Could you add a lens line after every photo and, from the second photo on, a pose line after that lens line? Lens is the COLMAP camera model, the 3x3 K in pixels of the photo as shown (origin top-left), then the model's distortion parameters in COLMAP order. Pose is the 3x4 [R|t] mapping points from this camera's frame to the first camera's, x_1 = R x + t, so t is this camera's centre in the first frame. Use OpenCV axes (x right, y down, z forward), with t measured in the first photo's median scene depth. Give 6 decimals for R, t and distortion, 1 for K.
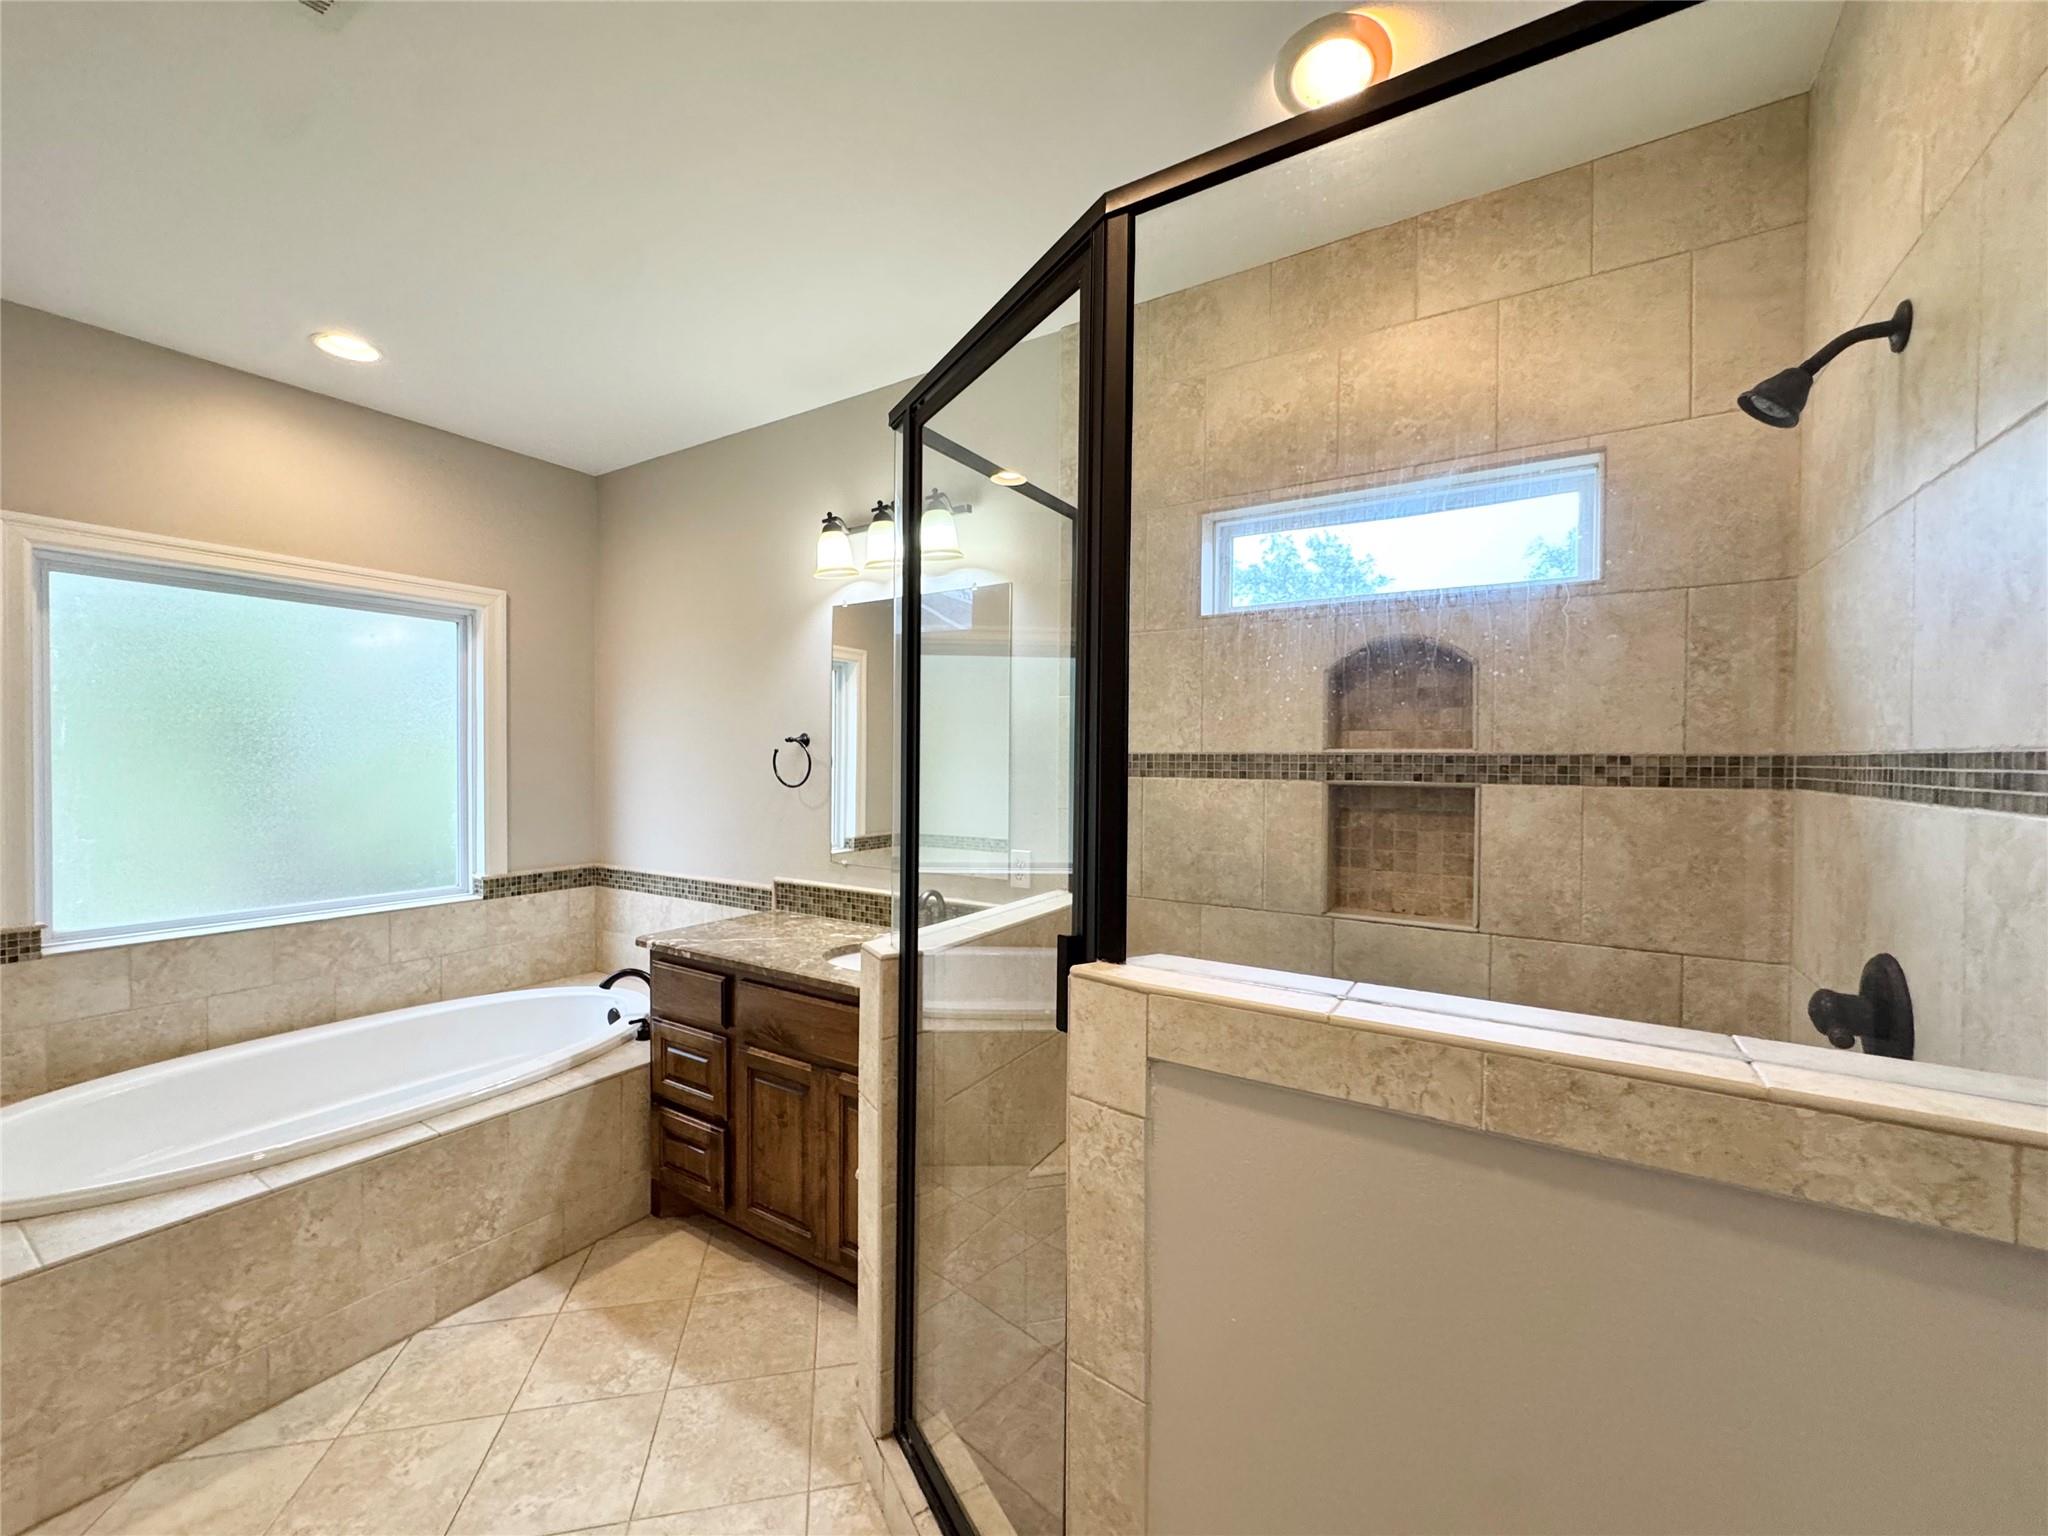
lens RADIAL K [[816.3, 0, 1015.7], [0, 816.3, 769.7], [0, 0, 1]] dist [-0.002352, -0.000044]
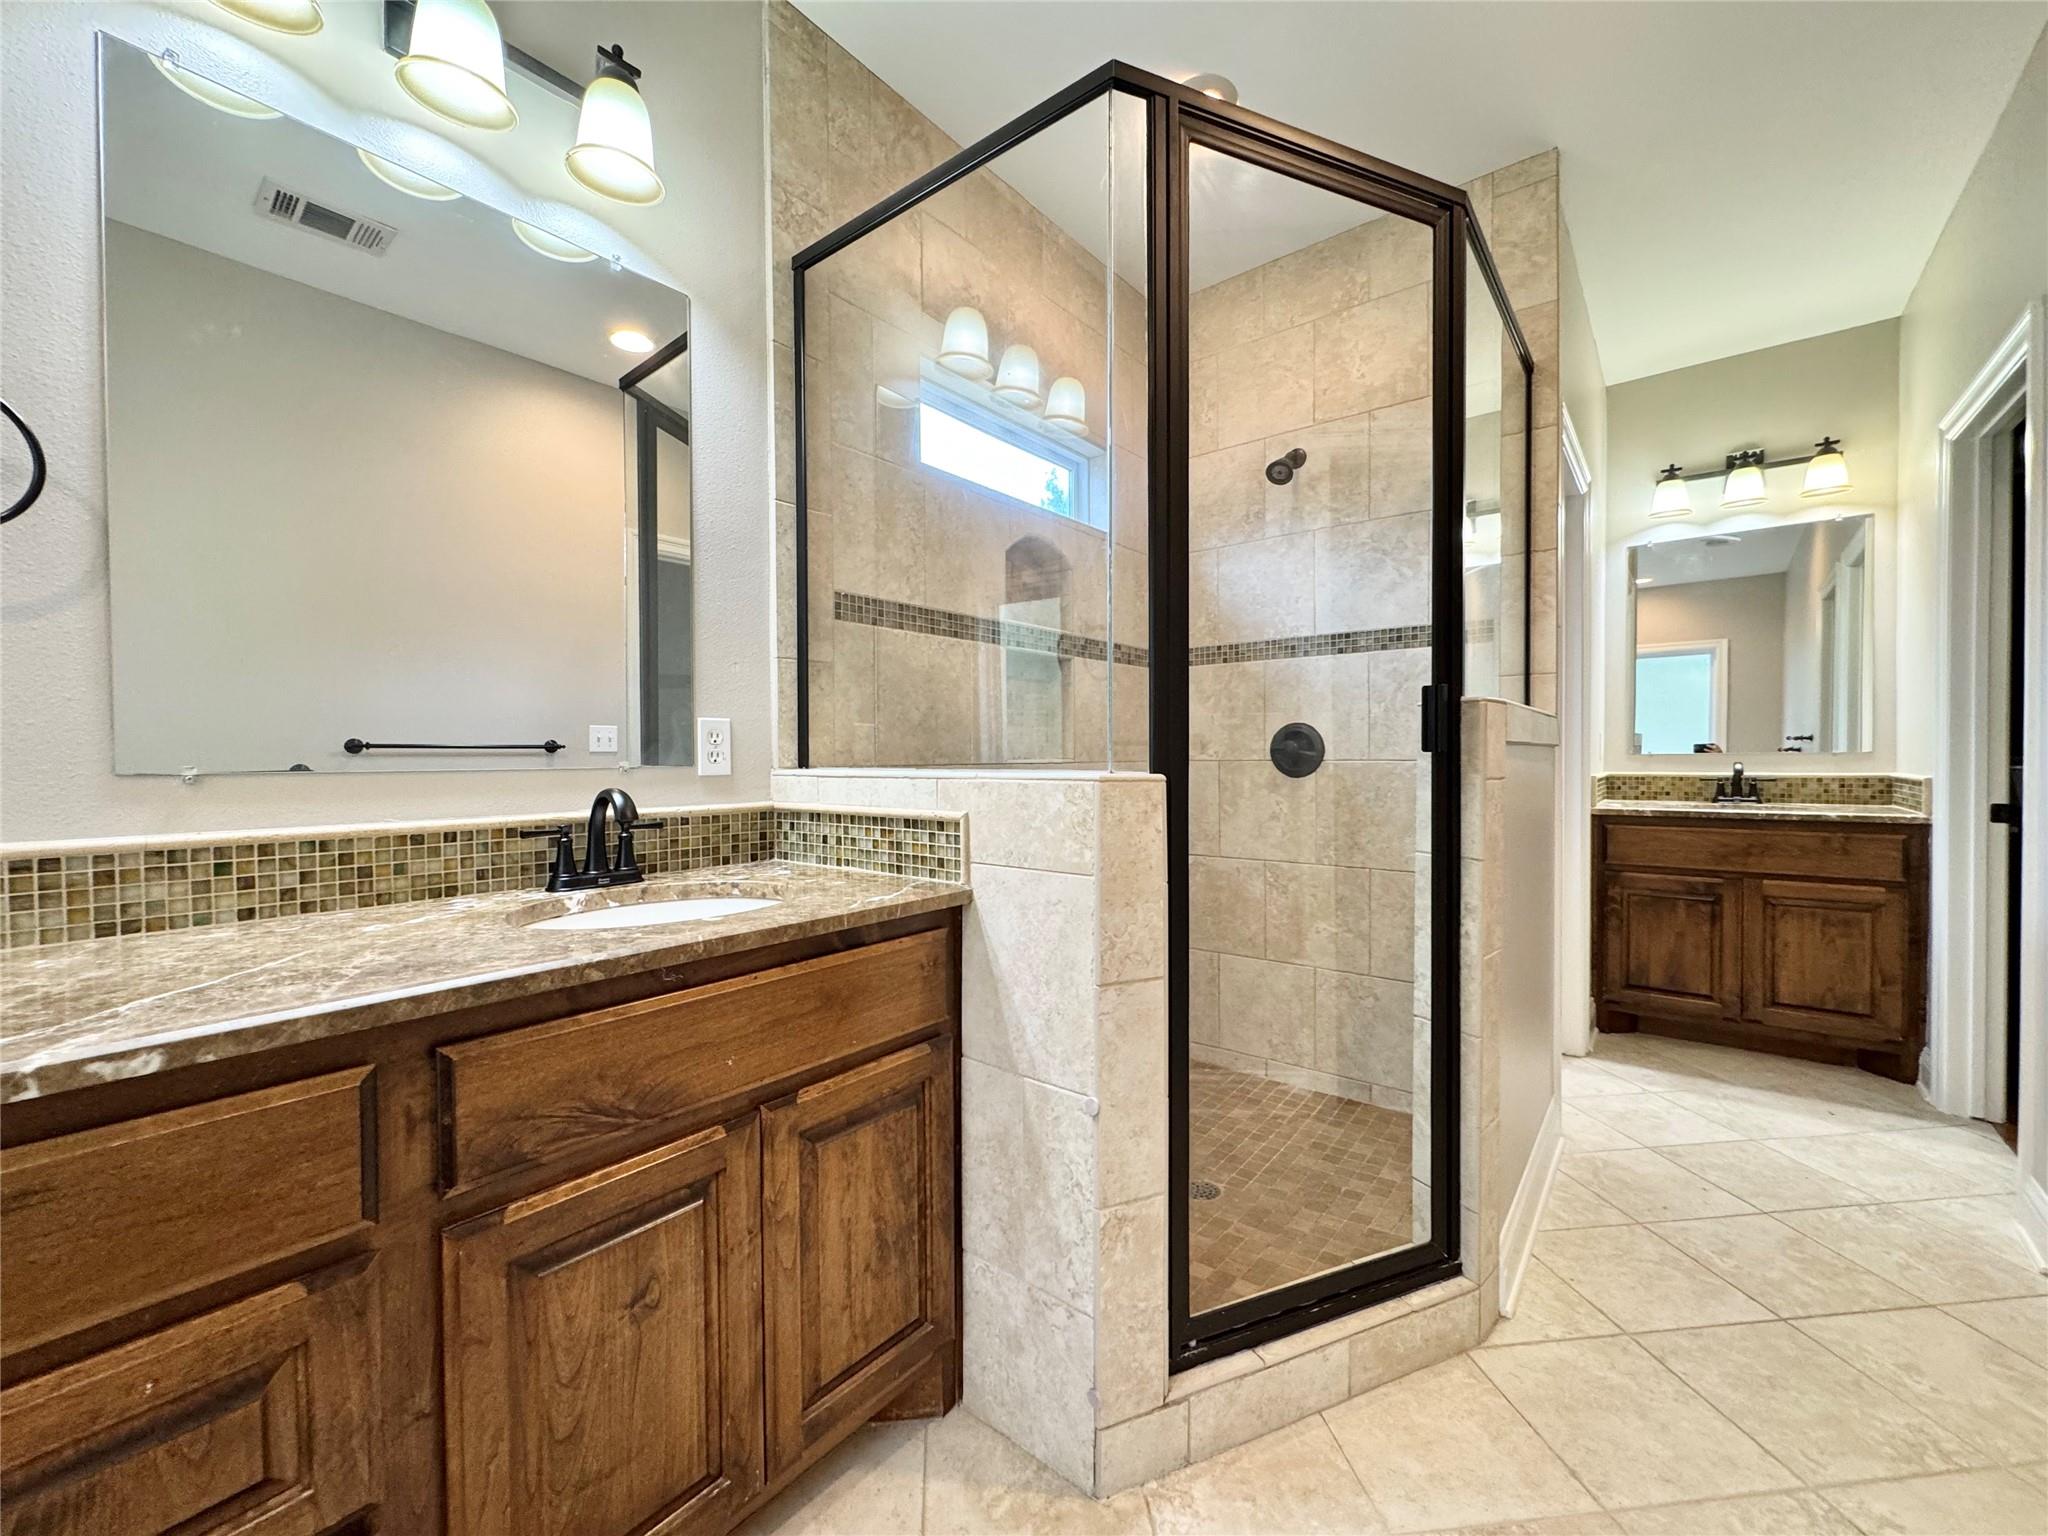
lens RADIAL K [[816.3, 0, 1027.5], [0, 816.3, 769.1], [0, 0, 1]] dist [-0.002352, -0.000044]
pose [[0.111437, -0.024570, 0.993468, -0.704304], [0.020389, 0.999540, 0.022433, 0.148249], [-0.993562, 0.017756, 0.111886, 0.770979]]
